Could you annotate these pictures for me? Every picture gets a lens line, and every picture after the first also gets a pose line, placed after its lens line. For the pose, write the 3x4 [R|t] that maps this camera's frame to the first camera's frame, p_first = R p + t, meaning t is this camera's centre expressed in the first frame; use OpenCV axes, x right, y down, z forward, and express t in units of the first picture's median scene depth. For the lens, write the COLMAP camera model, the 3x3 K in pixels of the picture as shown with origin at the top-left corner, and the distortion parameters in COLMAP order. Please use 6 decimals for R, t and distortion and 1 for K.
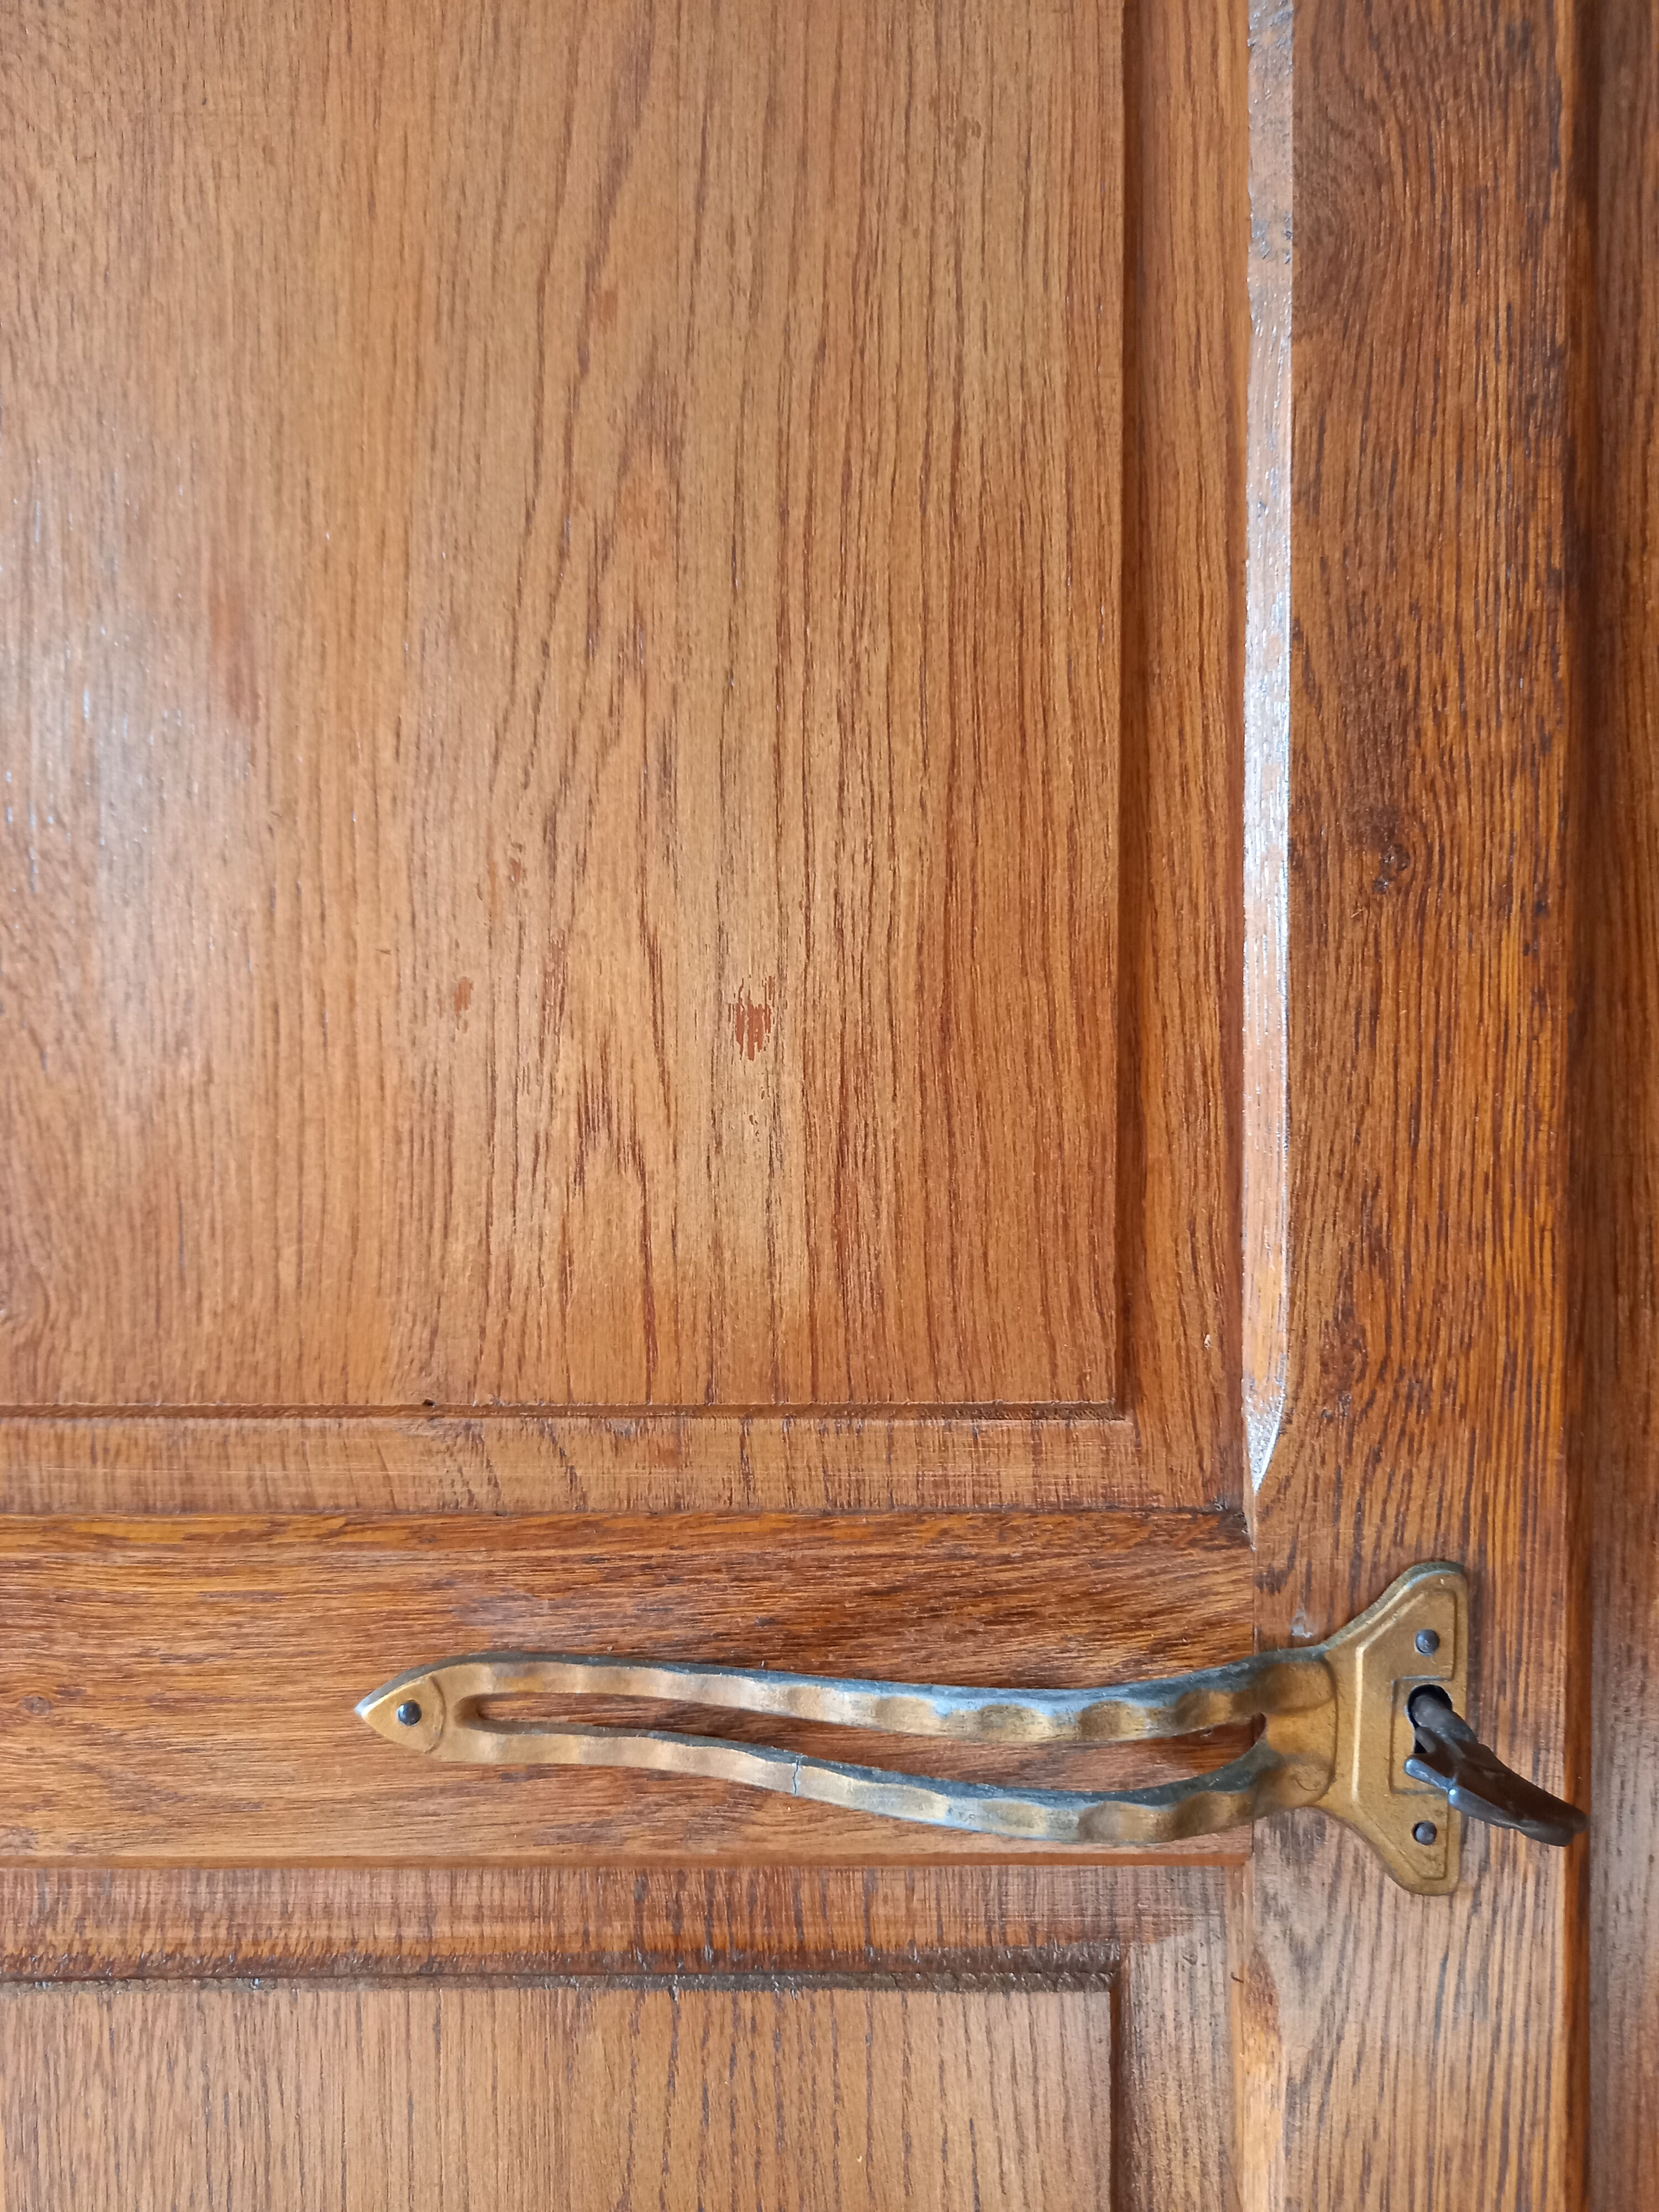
lens RADIAL K [[1602.3, 0, 819.3], [0, 1602.3, 1109.8], [0, 0, 1]] dist [-0.003822, 0.008111]
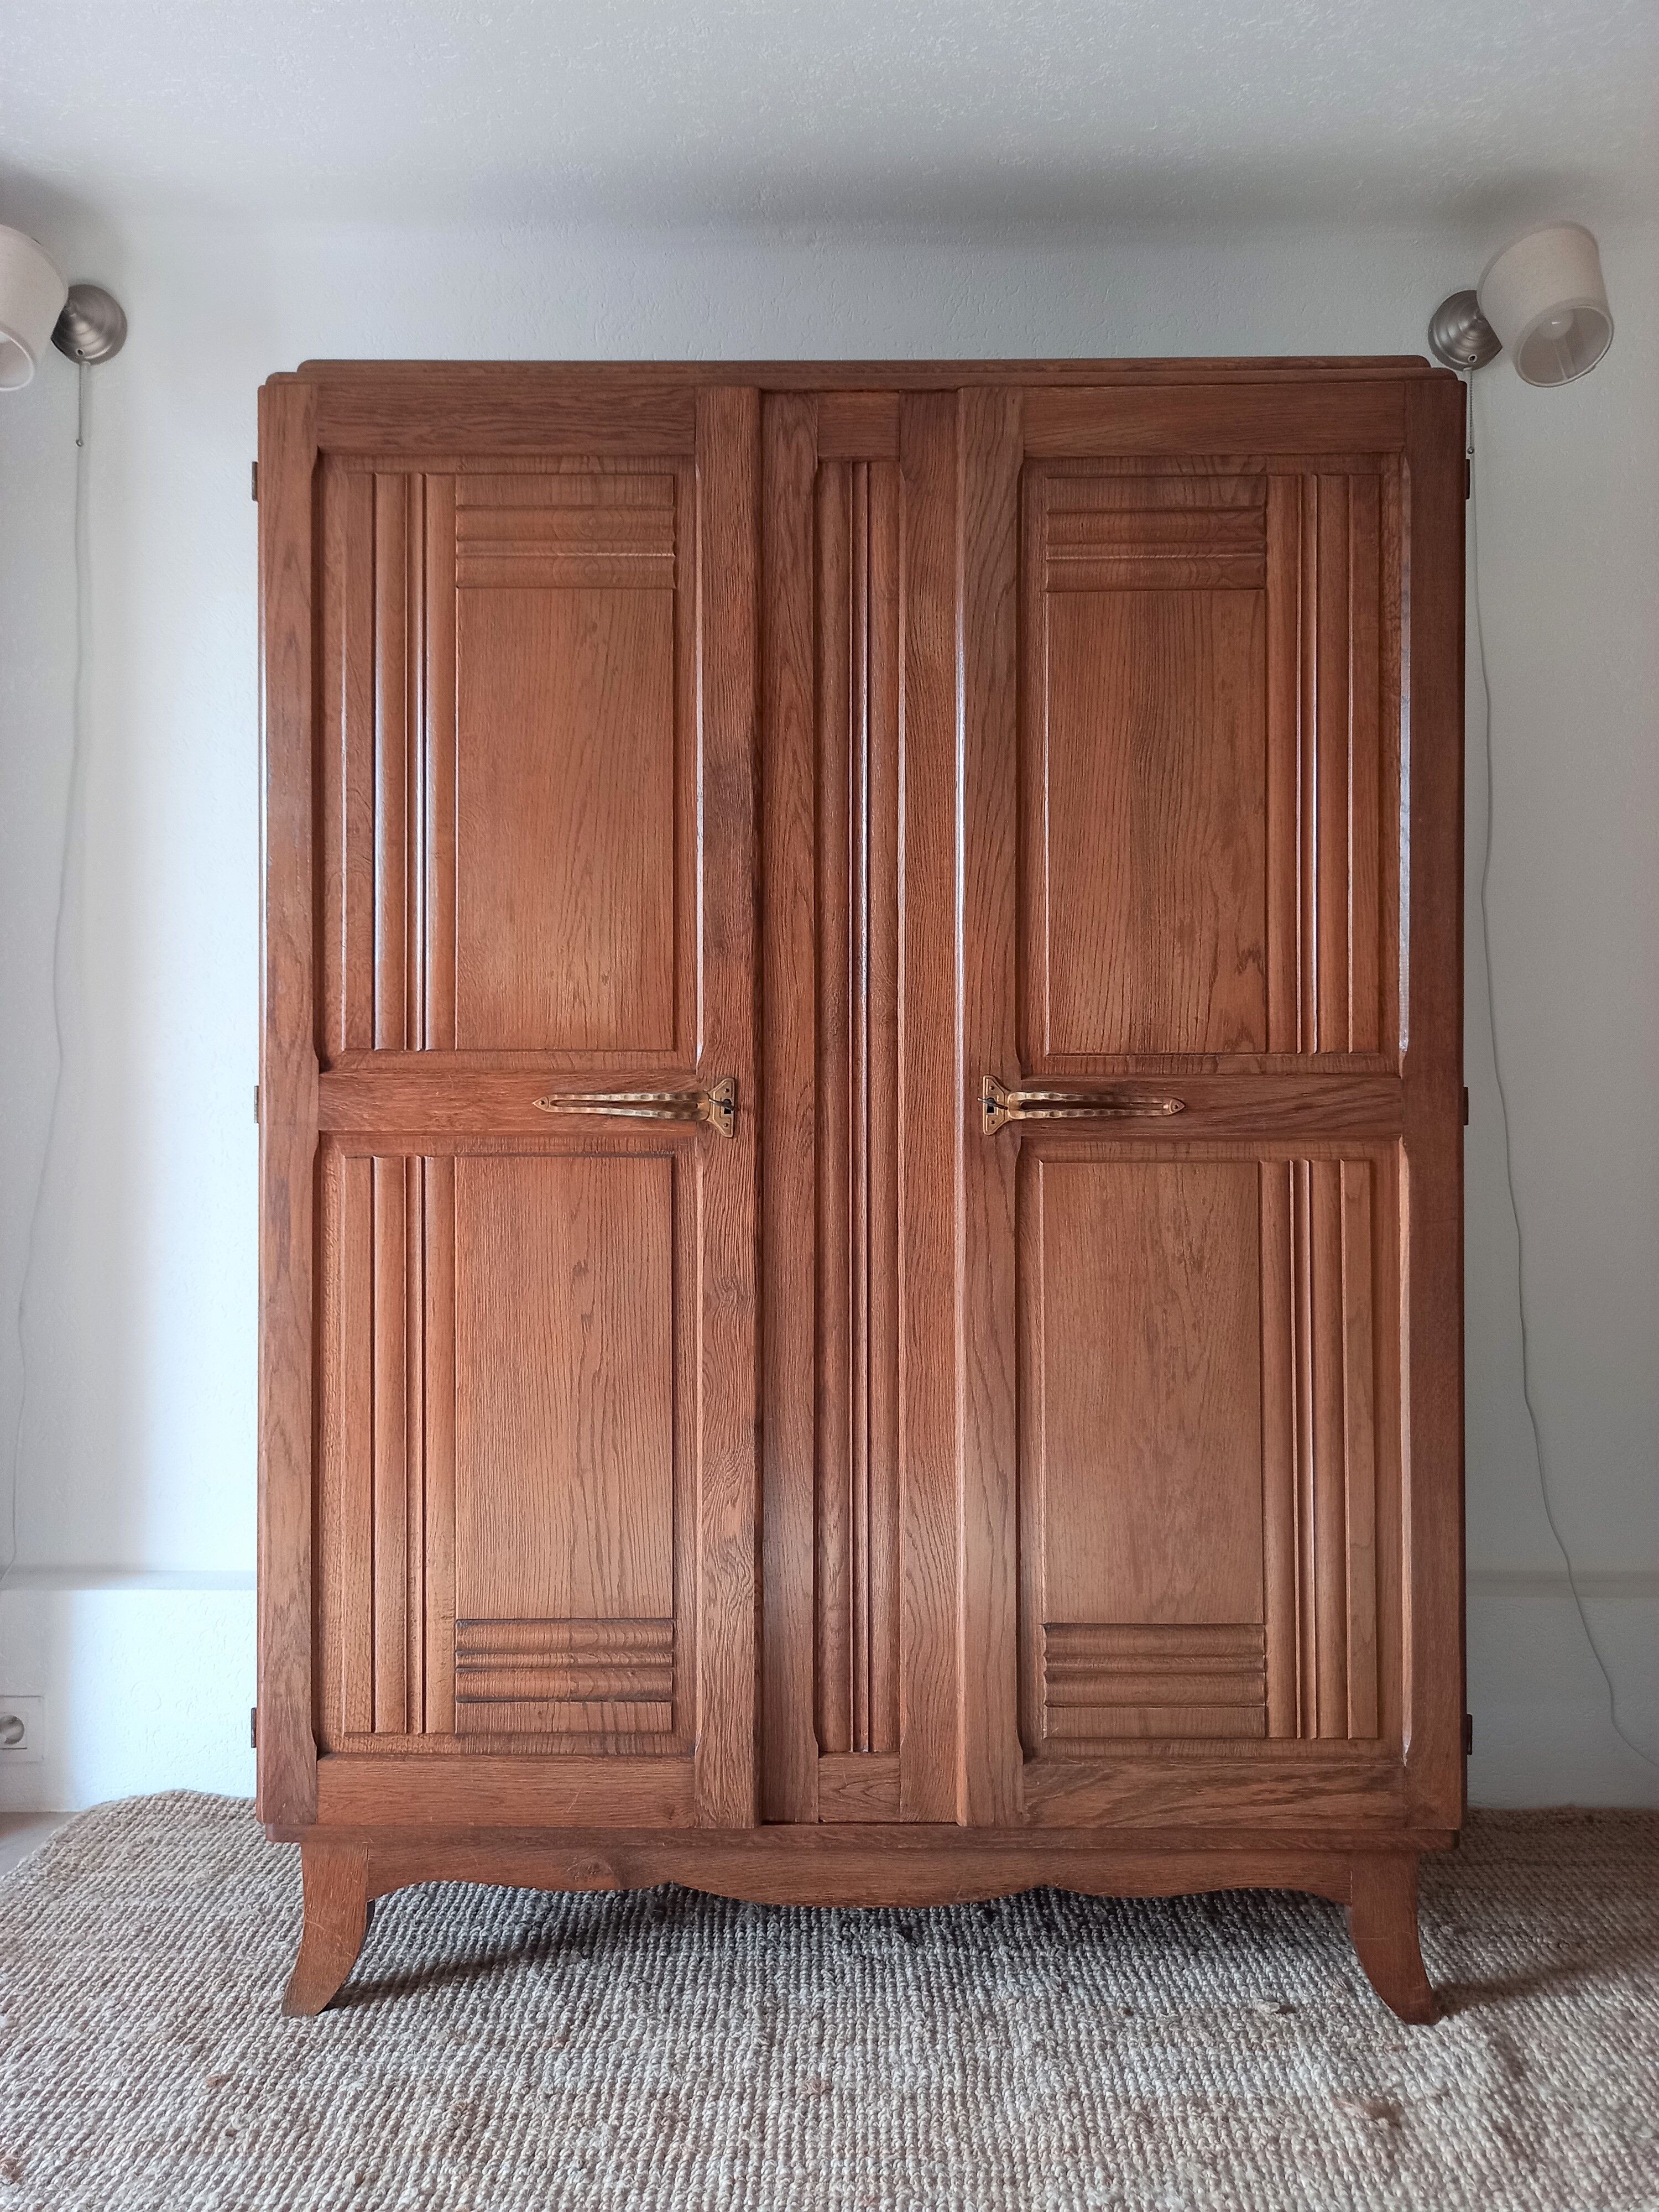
lens RADIAL K [[1602.3, 0, 837.2], [0, 1602.3, 1104.9], [0, 0, 1]] dist [-0.003822, 0.008111]
pose [[0.999926, 0.001274, 0.012136, 0.685481], [-0.001200, 0.999981, -0.006091, 0.408704], [-0.012144, 0.006076, 0.999908, -4.482405]]
